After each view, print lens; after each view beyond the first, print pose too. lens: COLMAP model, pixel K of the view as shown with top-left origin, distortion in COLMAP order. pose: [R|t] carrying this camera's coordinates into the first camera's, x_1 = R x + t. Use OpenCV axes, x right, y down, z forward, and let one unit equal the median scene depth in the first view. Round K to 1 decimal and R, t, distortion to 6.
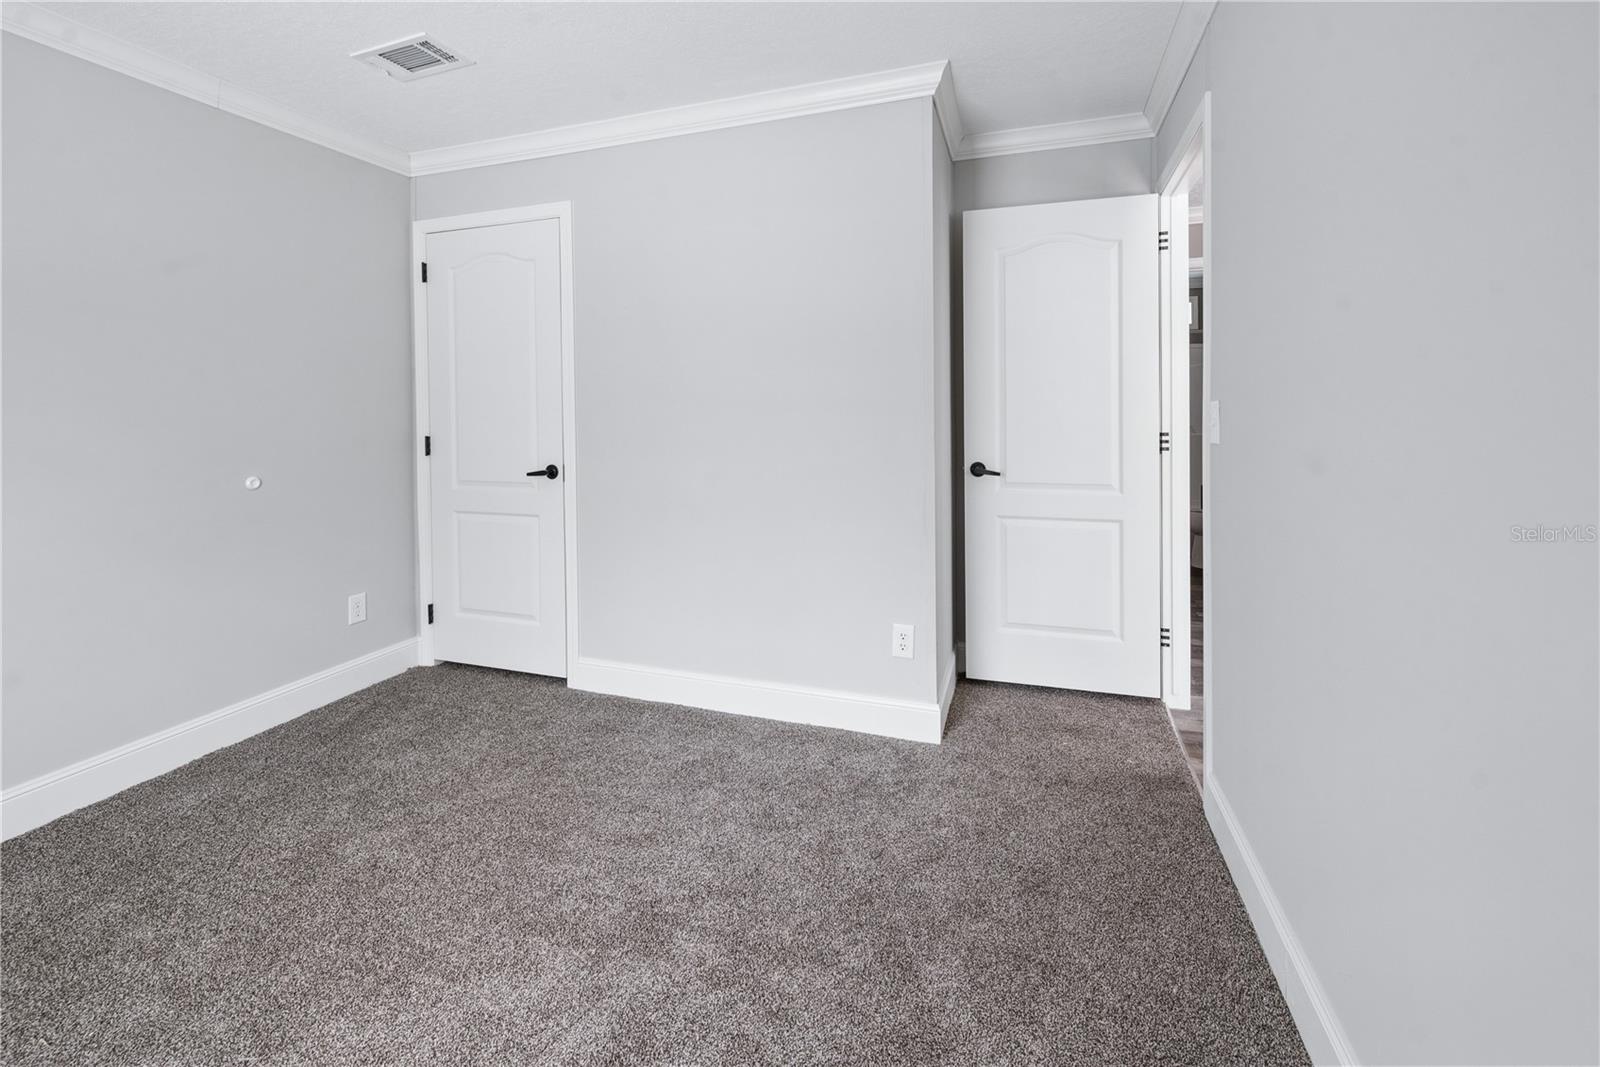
lens RADIAL K [[677.5, 0, 793.9], [0, 677.5, 416.1], [0, 0, 1]] dist [-0.000561, 0.000077]
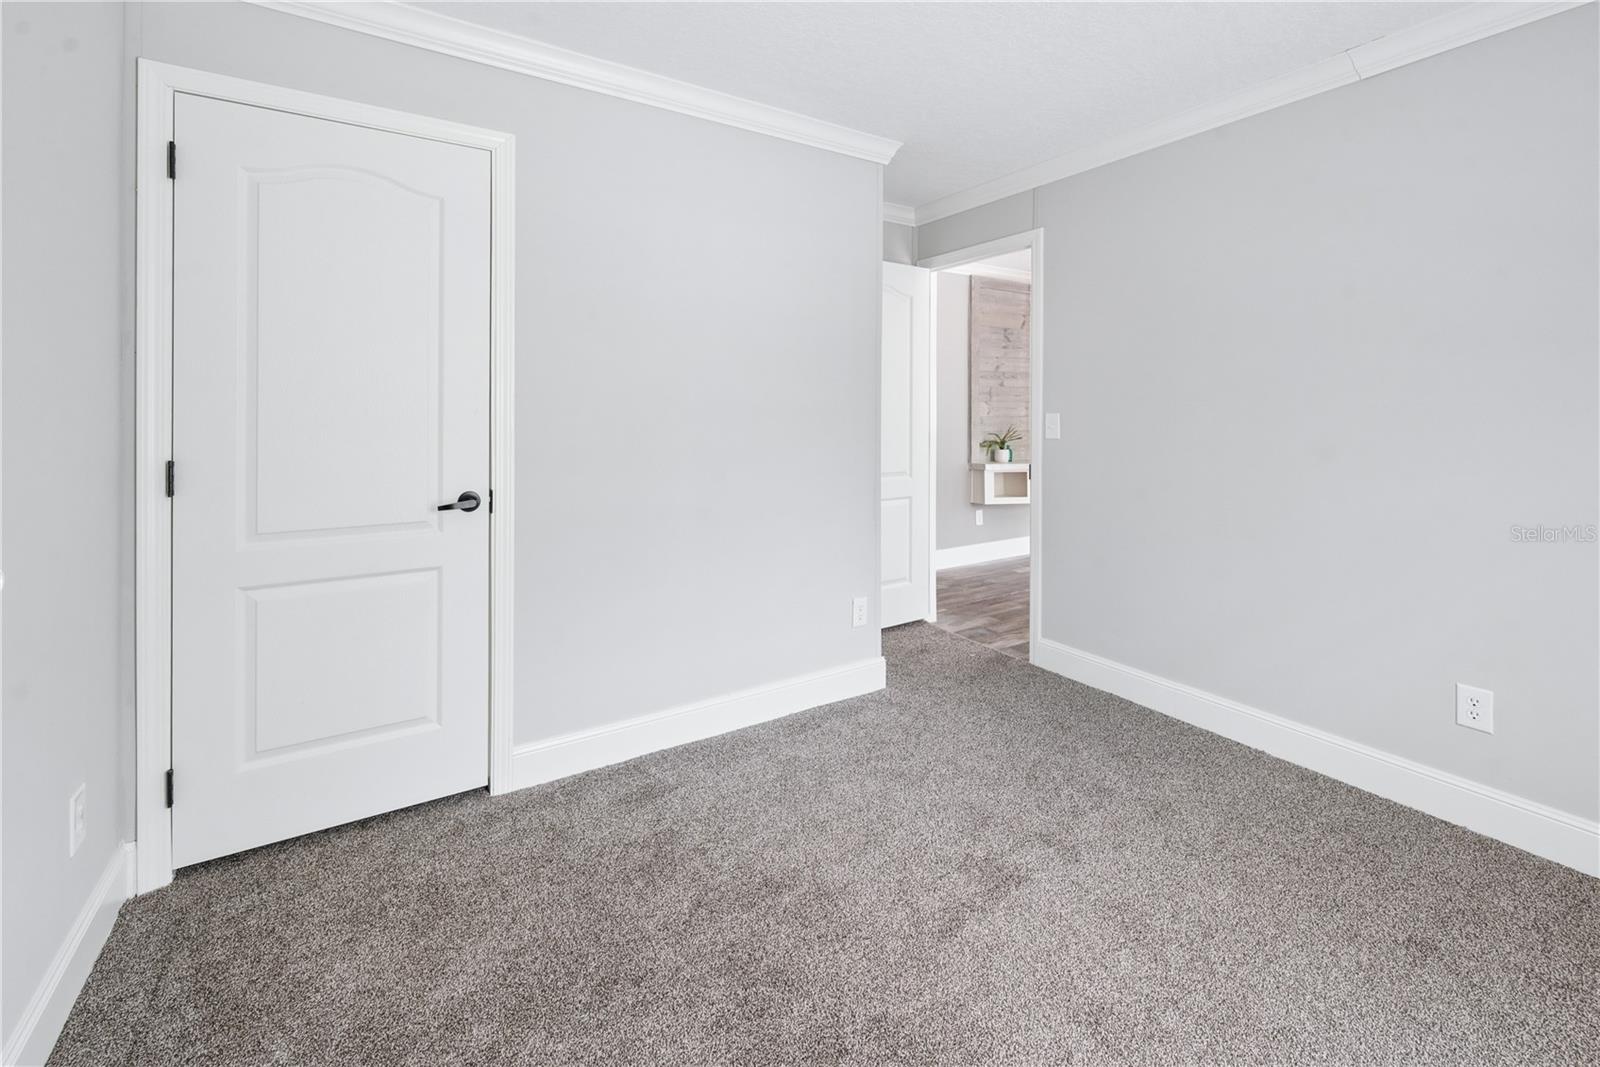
lens RADIAL K [[677.5, 0, 793.9], [0, 677.5, 416.1], [0, 0, 1]] dist [-0.000561, 0.000077]
pose [[0.622954, 0.005587, 0.782239, -0.706927], [0.000320, 0.999973, -0.007397, -0.002699], [-0.782259, 0.004858, 0.622935, 0.291131]]
